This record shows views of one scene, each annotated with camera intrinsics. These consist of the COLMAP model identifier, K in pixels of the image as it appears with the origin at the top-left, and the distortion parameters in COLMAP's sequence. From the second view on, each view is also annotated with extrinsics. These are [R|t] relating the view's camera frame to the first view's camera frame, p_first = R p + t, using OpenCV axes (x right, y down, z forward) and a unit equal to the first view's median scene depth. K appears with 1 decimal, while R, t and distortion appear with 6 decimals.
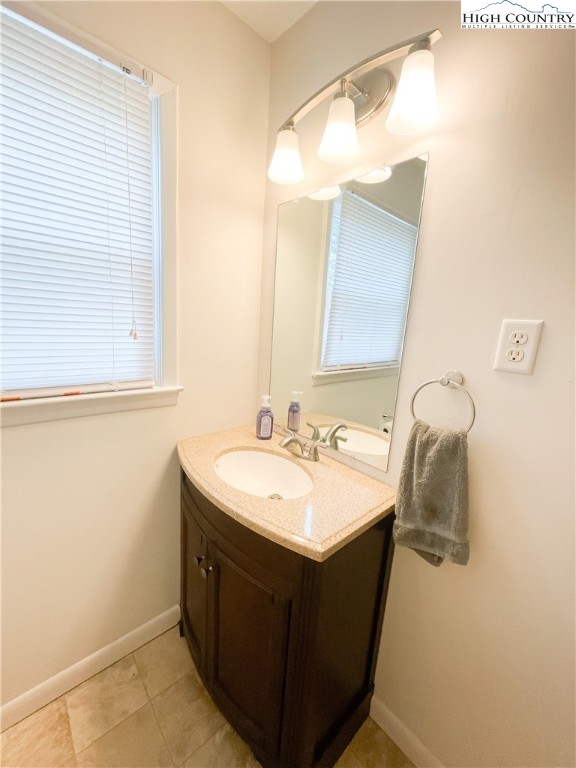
lens RADIAL K [[311.0, 0, 288.0], [0, 311.0, 384.0], [0, 0, 1]] dist [-0.000486, -0.000001]
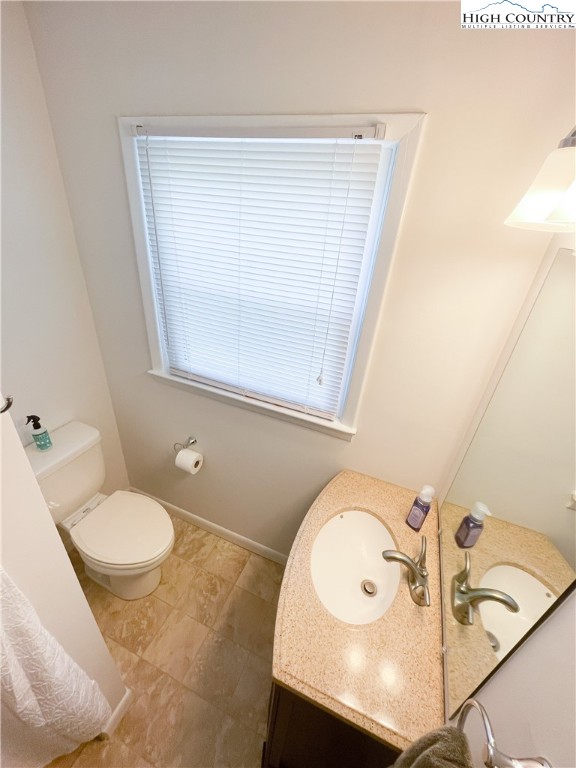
lens RADIAL K [[311.0, 0, 288.0], [0, 311.0, 384.0], [0, 0, 1]] dist [-0.000486, -0.000001]
pose [[0.432042, 0.407667, -0.804455, 0.384858], [-0.226738, 0.912450, 0.340623, -0.500902], [0.872886, 0.035237, 0.486650, 0.316259]]
